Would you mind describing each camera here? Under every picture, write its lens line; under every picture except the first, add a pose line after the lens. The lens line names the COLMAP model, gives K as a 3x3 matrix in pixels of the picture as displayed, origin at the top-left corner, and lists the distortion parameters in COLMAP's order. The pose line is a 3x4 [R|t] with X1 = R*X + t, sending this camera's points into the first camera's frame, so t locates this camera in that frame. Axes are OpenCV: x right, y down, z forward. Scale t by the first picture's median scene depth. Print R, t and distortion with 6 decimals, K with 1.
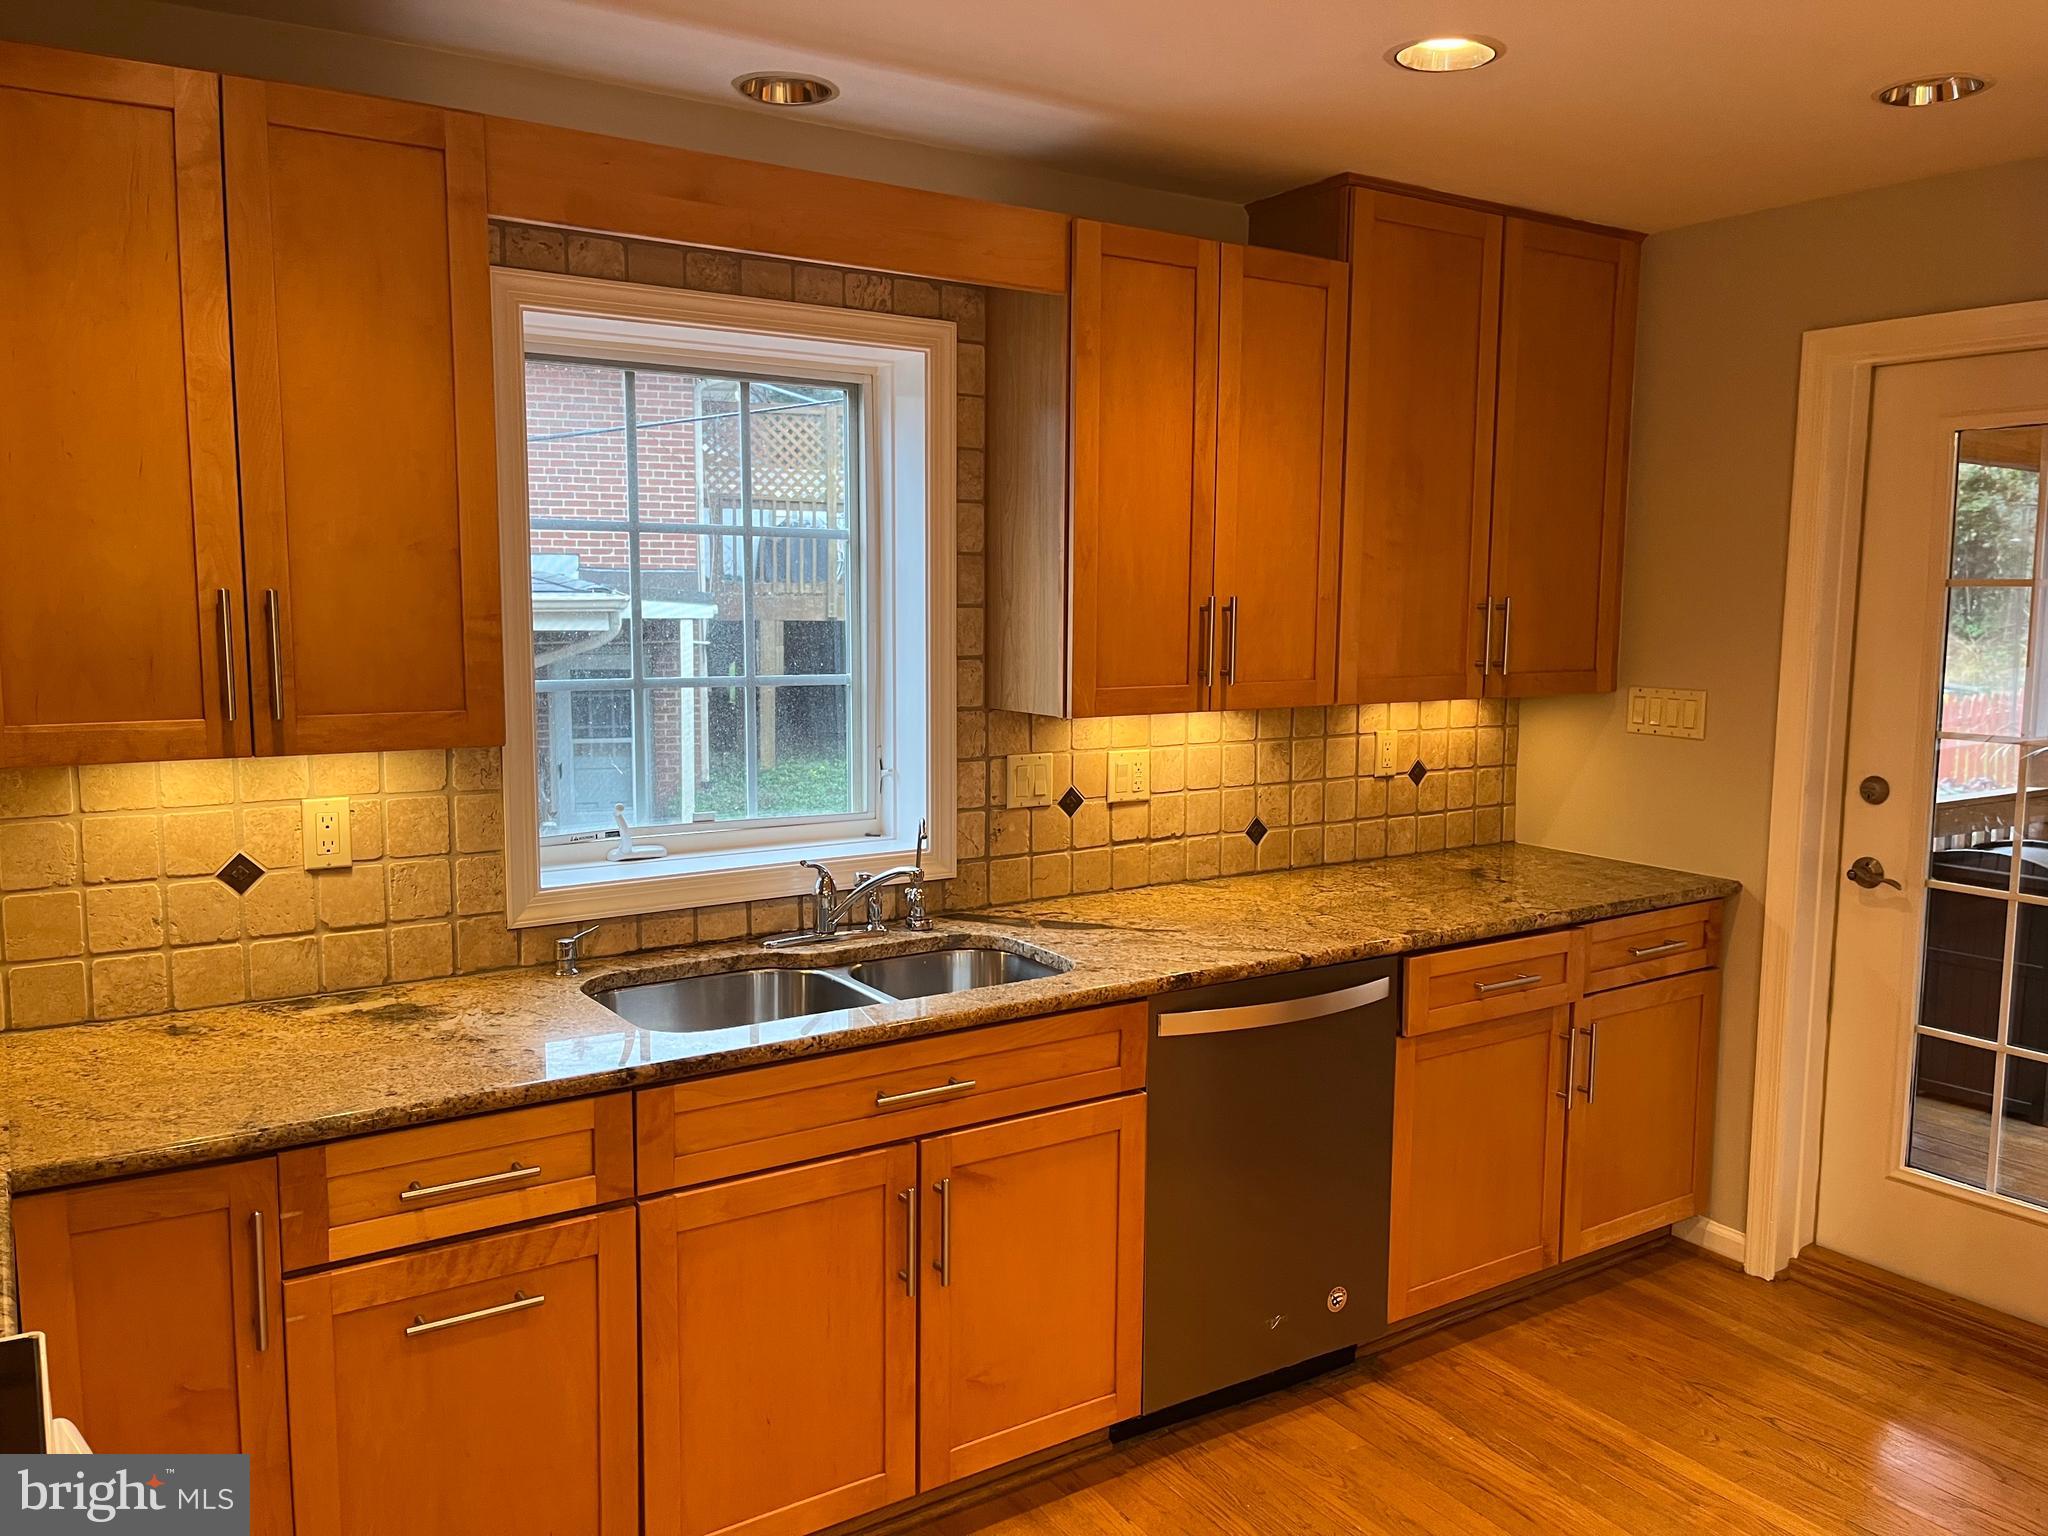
lens RADIAL K [[1552.1, 0, 1034.1], [0, 1552.1, 771.6], [0, 0, 1]] dist [0.071497, -0.098447]
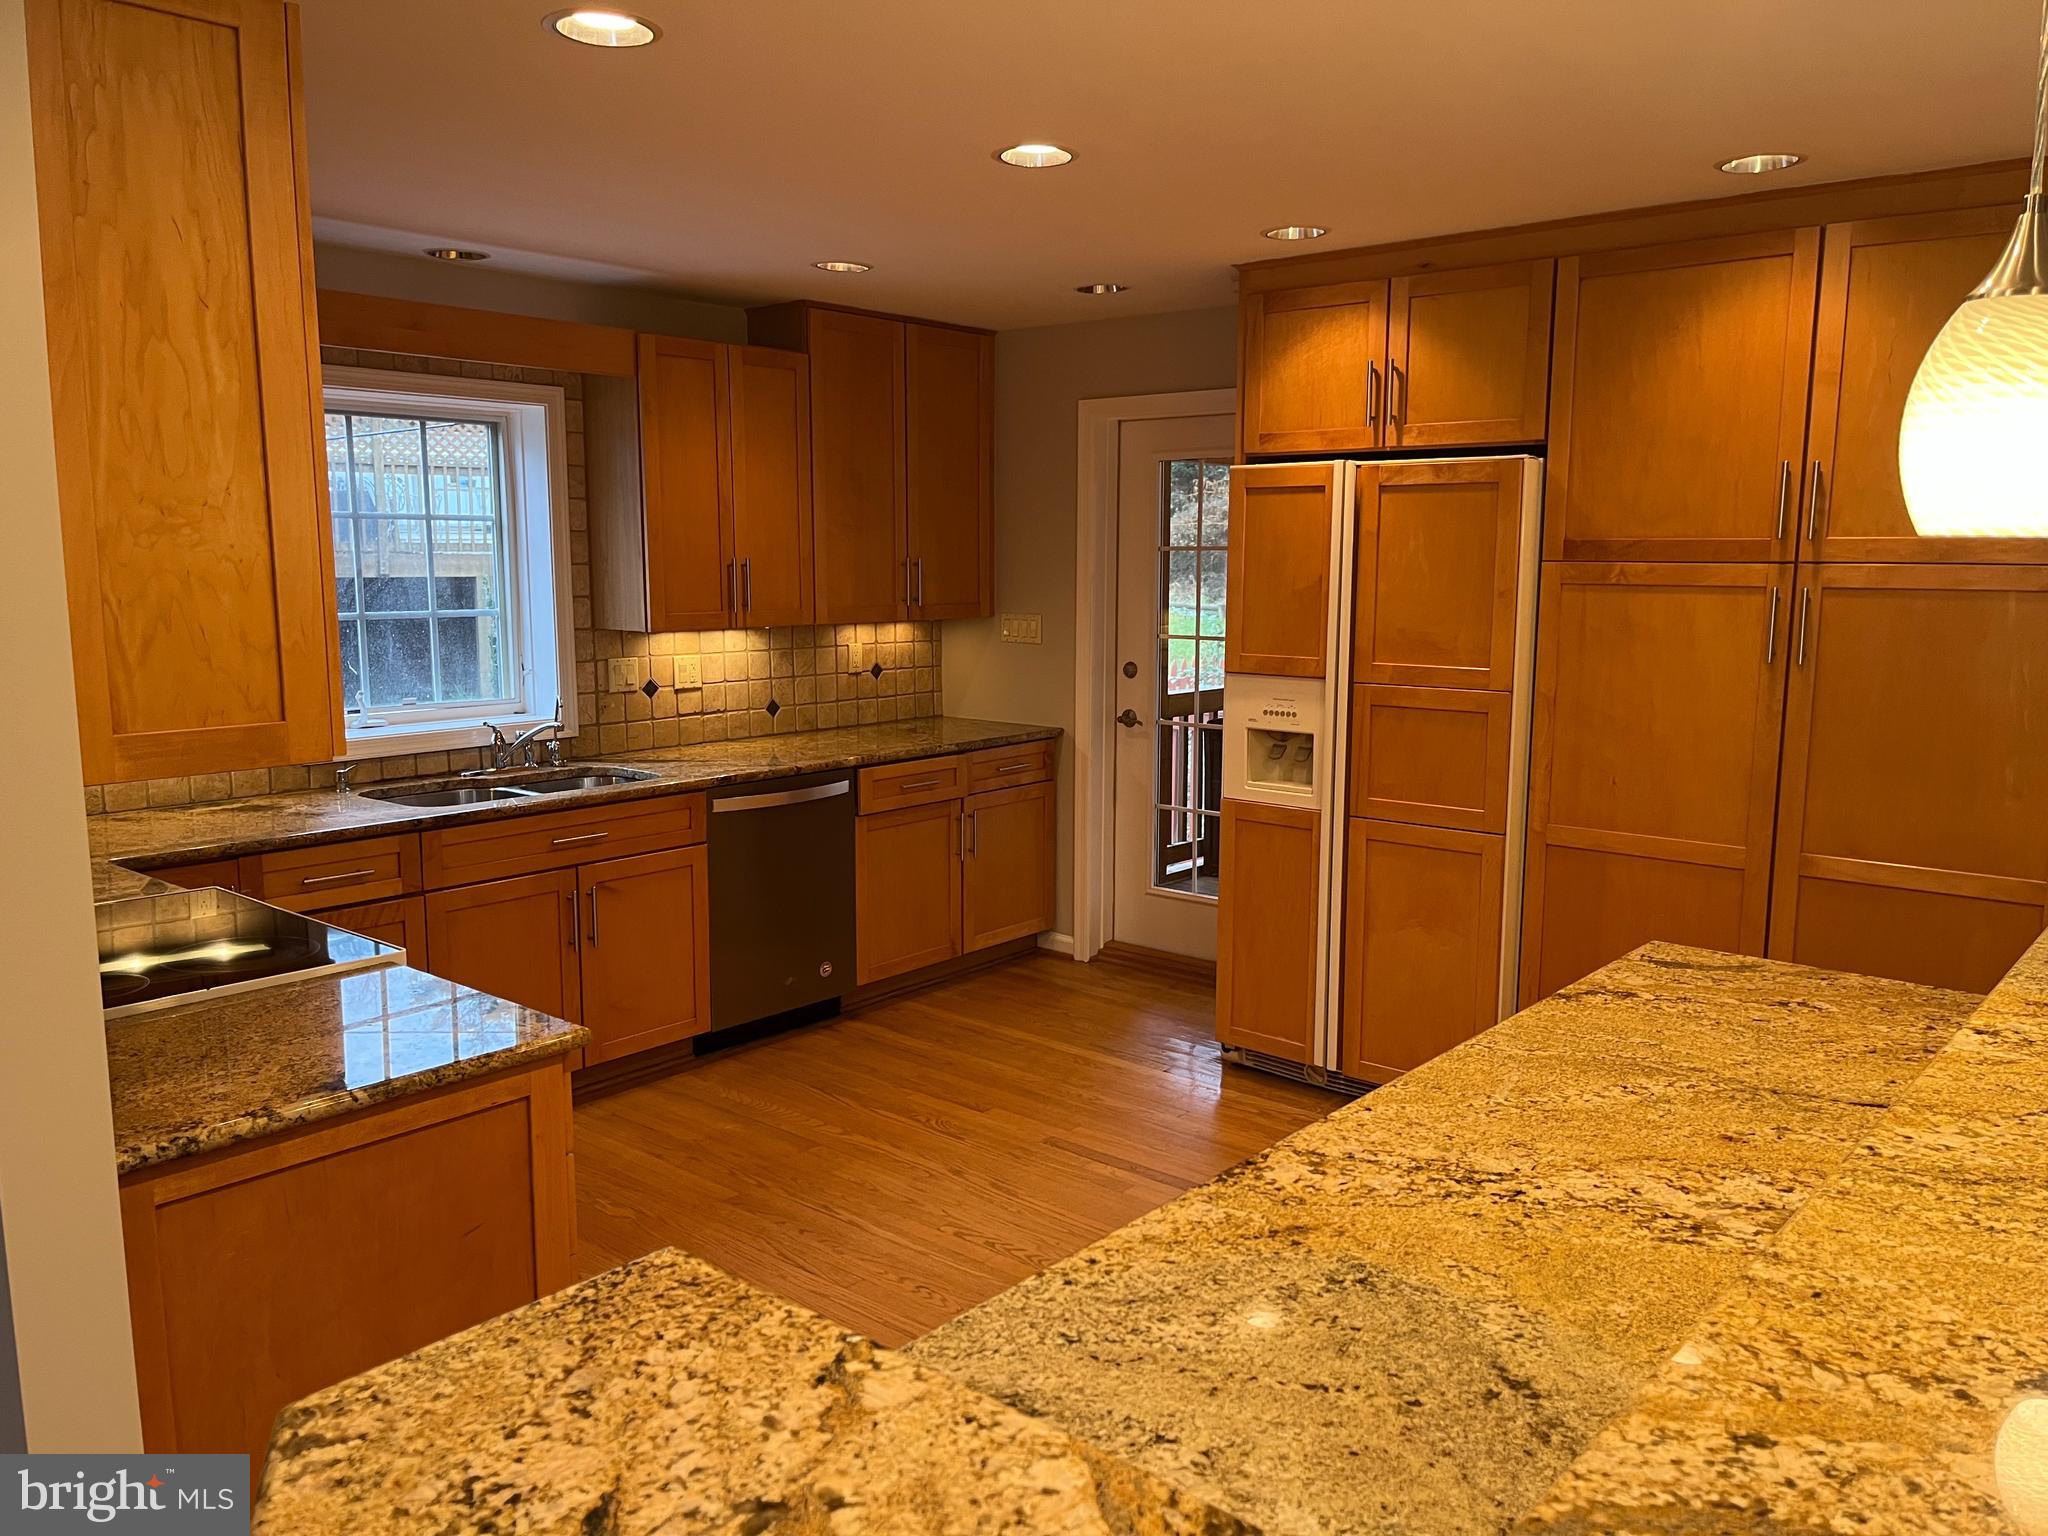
lens RADIAL K [[1552.1, 0, 1027.1], [0, 1552.1, 780.2], [0, 0, 1]] dist [0.071497, -0.098447]
pose [[0.960468, -0.046628, 0.274457, -0.050810], [0.037342, 0.998543, 0.038967, 0.068718], [-0.275874, -0.027177, 0.960809, -0.668352]]
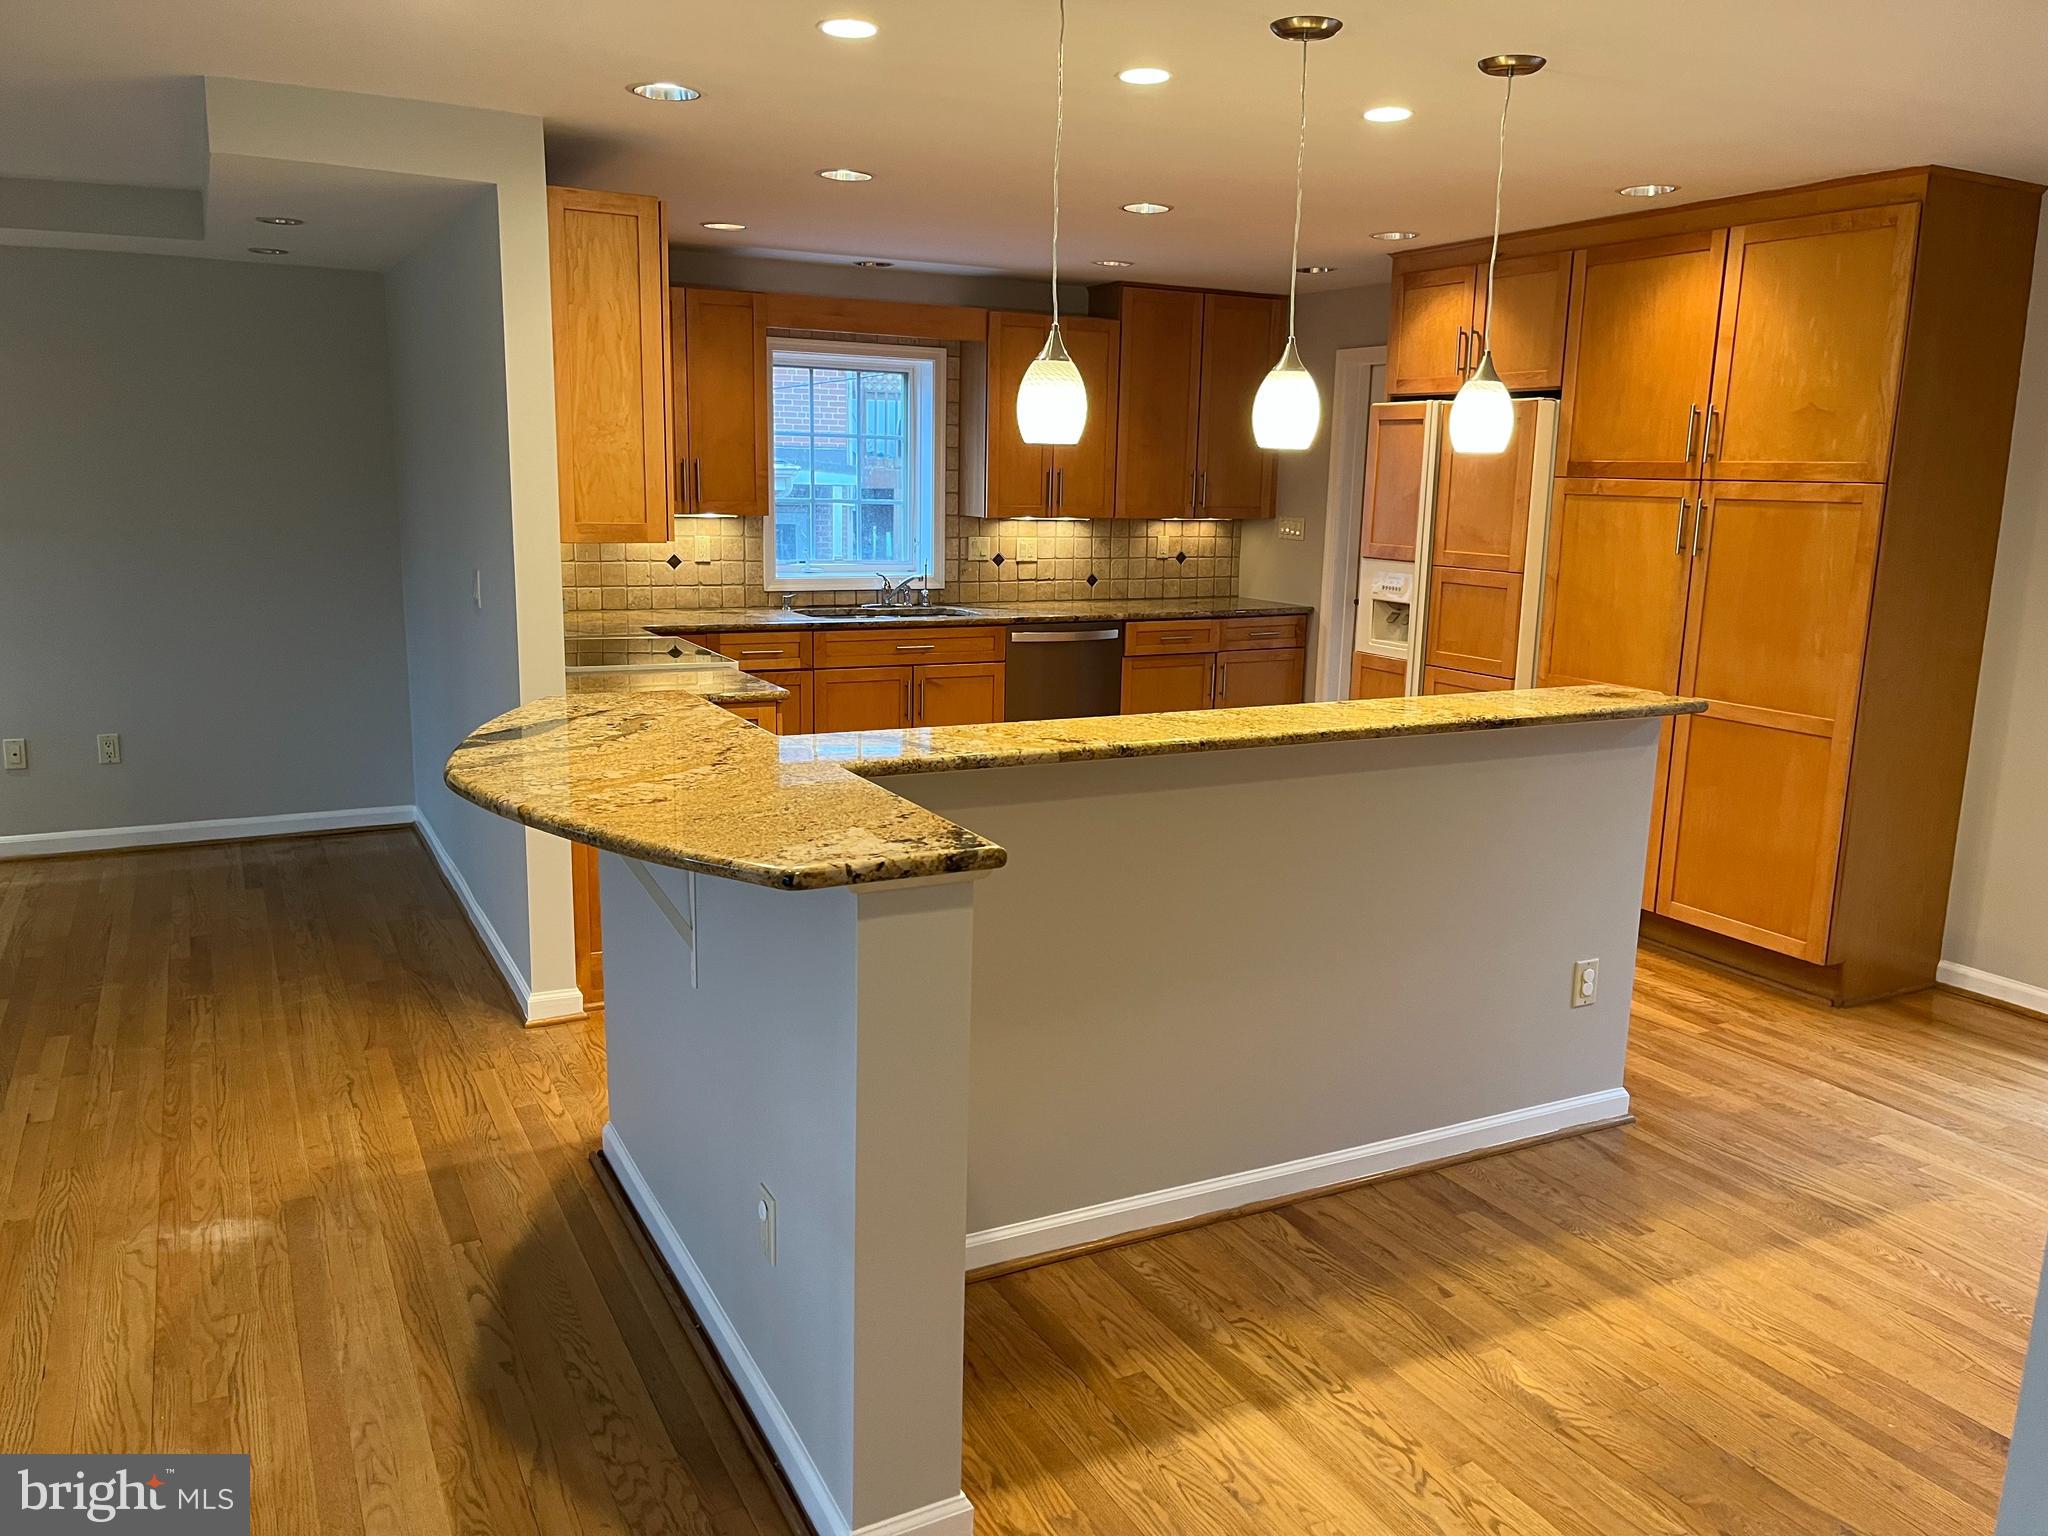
lens RADIAL K [[1552.1, 0, 1038.8], [0, 1552.1, 777.1], [0, 0, 1]] dist [0.071497, -0.098447]
pose [[0.995448, 0.032676, -0.089532, 0.314206], [-0.025560, 0.996506, 0.079514, 0.163678], [0.091817, -0.076863, 0.992805, -1.349510]]
